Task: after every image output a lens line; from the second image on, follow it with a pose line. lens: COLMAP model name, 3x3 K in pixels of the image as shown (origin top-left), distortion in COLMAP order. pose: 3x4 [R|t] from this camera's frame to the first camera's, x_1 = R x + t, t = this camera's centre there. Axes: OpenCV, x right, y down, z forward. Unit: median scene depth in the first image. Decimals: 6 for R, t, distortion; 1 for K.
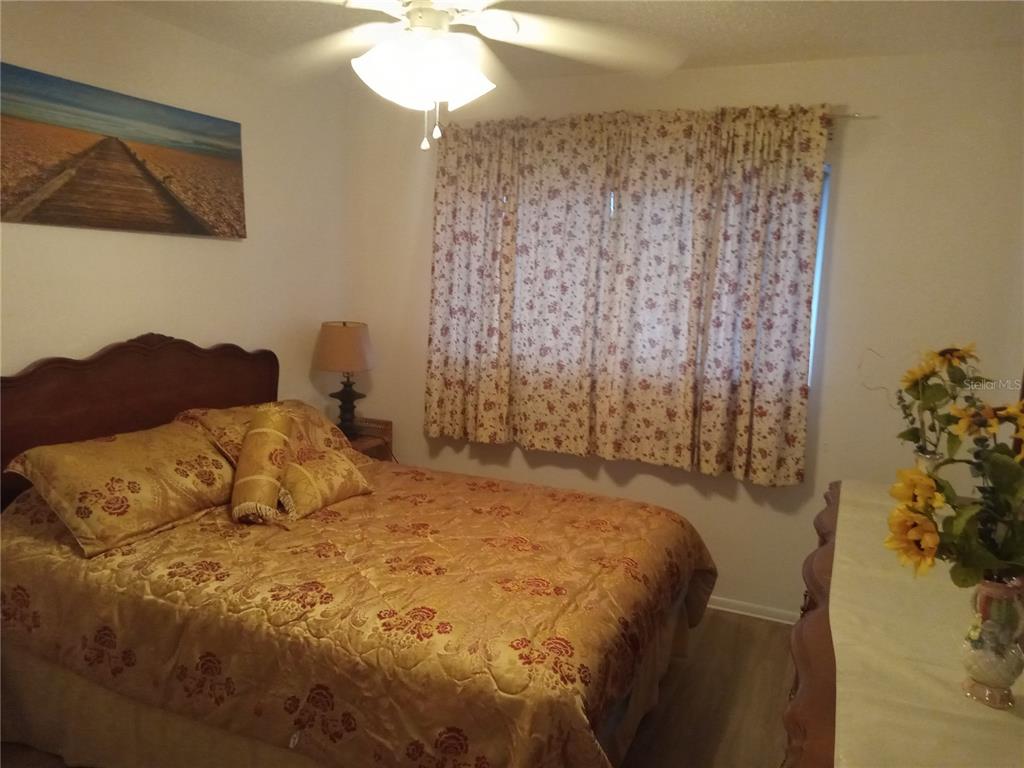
lens RADIAL K [[759.3, 0, 513.0], [0, 759.3, 384.3], [0, 0, 1]] dist [-0.002938, -0.011969]
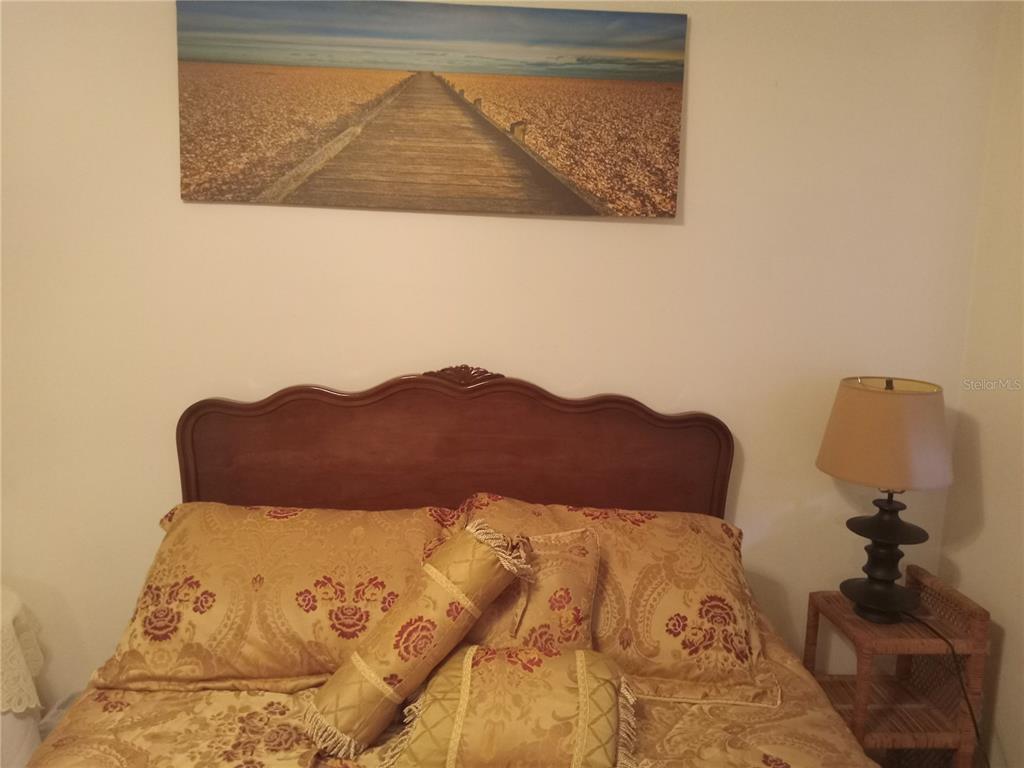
lens RADIAL K [[759.3, 0, 511.1], [0, 759.3, 390.1], [0, 0, 1]] dist [-0.002938, -0.011969]
pose [[0.461460, 0.120946, -0.878878, 0.128859], [-0.144450, 0.987687, 0.060075, -0.095628], [0.875322, 0.099232, 0.473249, 0.753037]]
